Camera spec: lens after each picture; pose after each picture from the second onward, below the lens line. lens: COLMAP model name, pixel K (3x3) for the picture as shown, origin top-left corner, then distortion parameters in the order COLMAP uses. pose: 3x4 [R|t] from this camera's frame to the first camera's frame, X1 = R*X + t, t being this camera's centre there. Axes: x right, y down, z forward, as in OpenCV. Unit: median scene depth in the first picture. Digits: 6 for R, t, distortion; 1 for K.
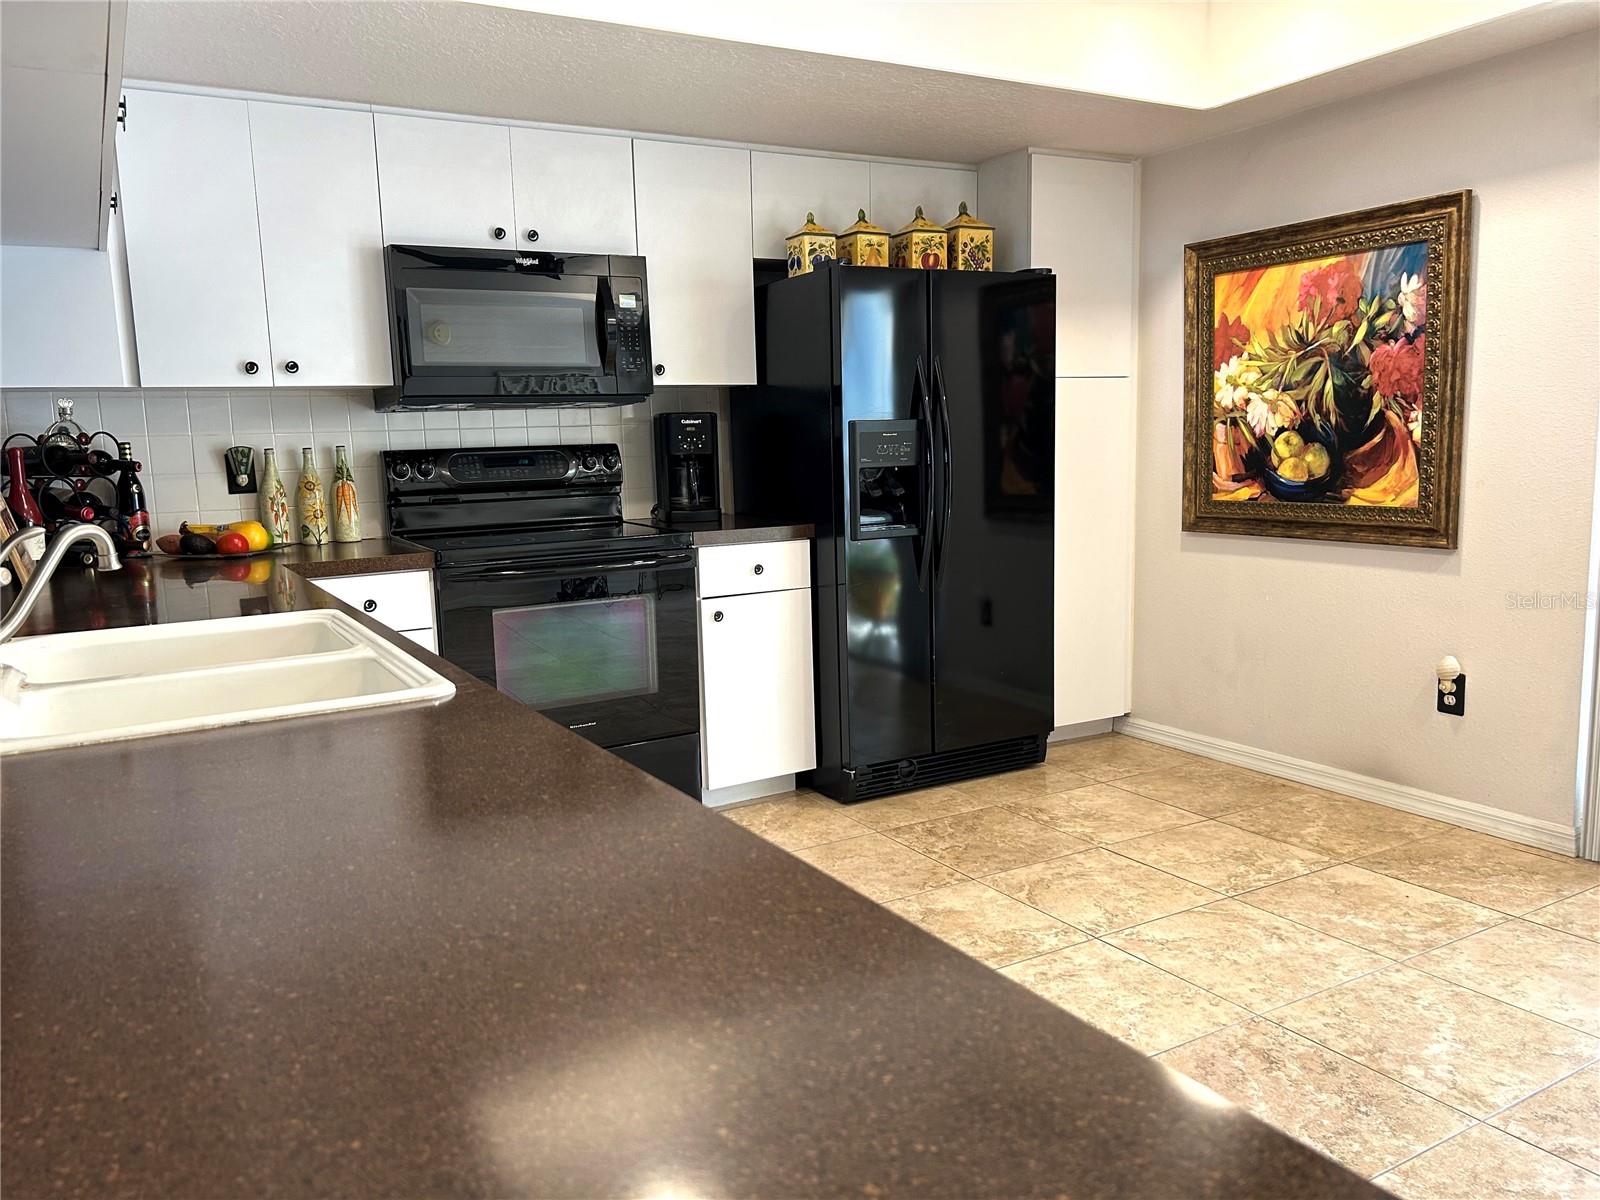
lens RADIAL K [[1210.4, 0, 798.1], [0, 1210.4, 603.6], [0, 0, 1]] dist [0.036789, -0.030130]
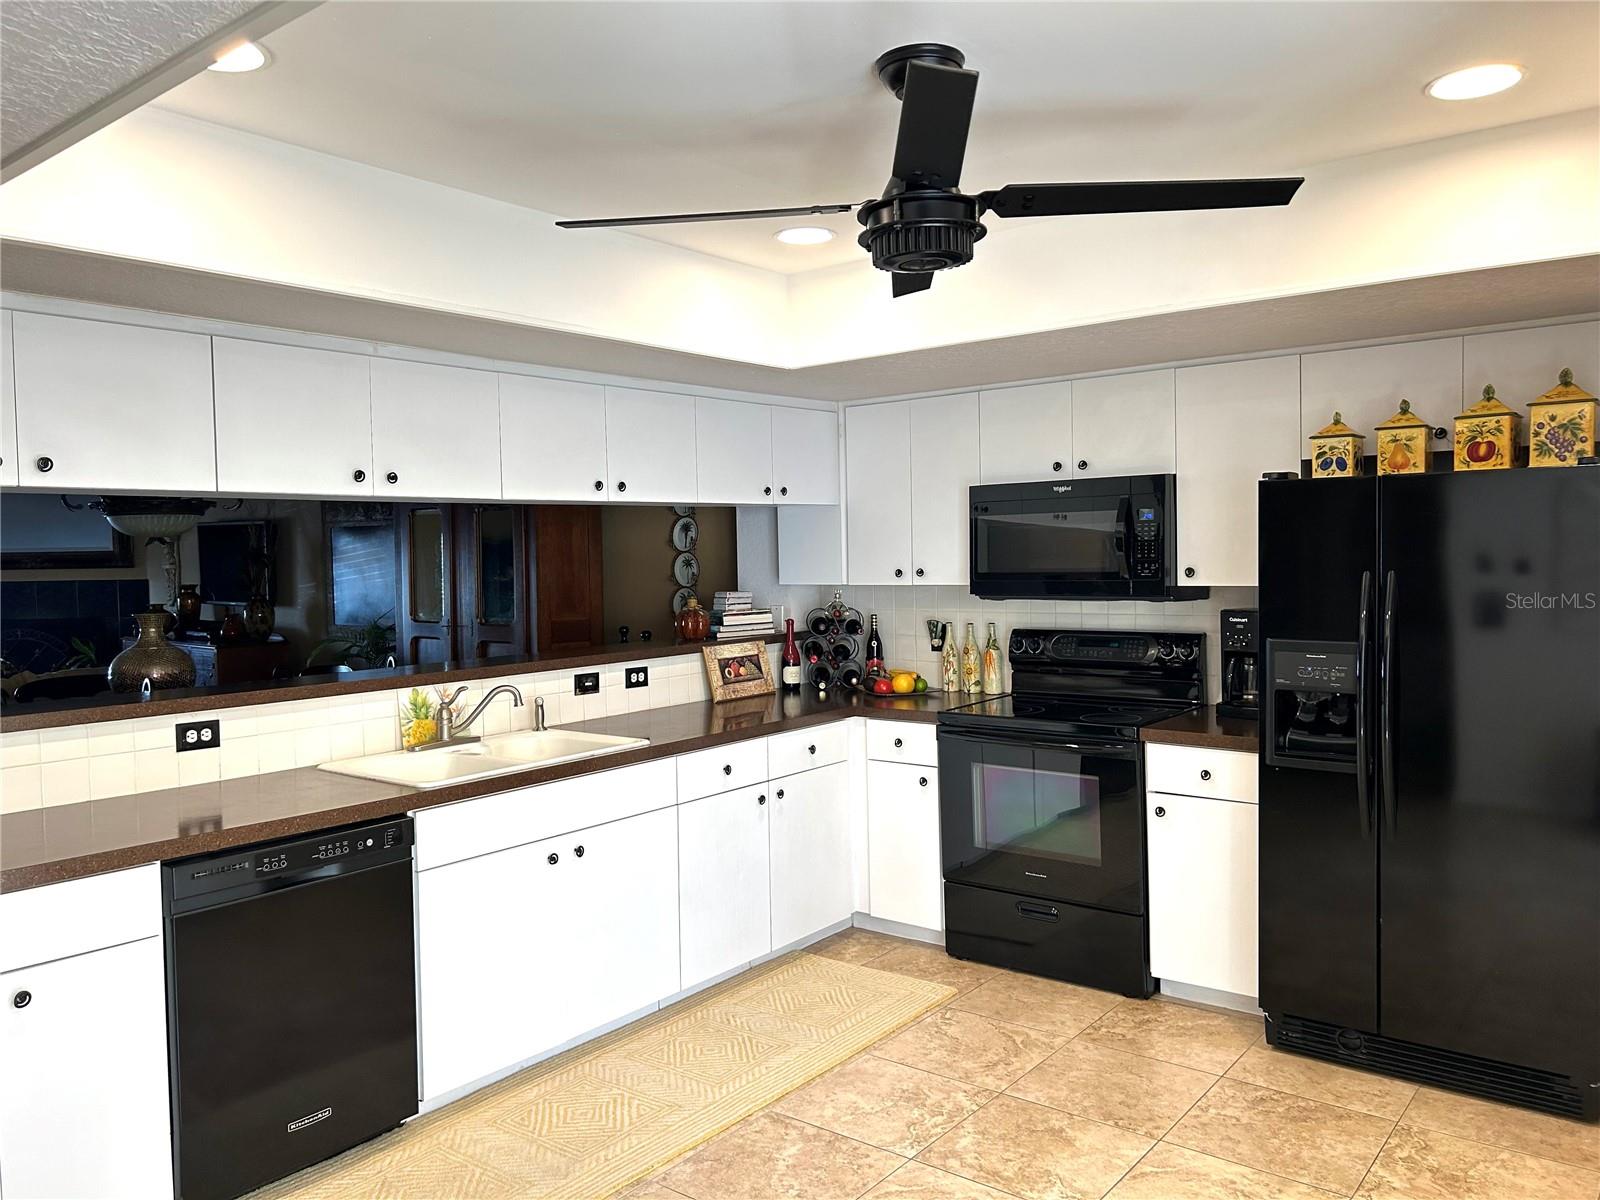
lens RADIAL K [[1210.4, 0, 755.2], [0, 1210.4, 540.1], [0, 0, 1]] dist [0.036789, -0.030130]
pose [[0.354925, 0.014633, -0.934780, 0.782078], [-0.116707, 0.992750, -0.028772, -0.149512], [0.927582, 0.119307, 0.354060, 0.262595]]
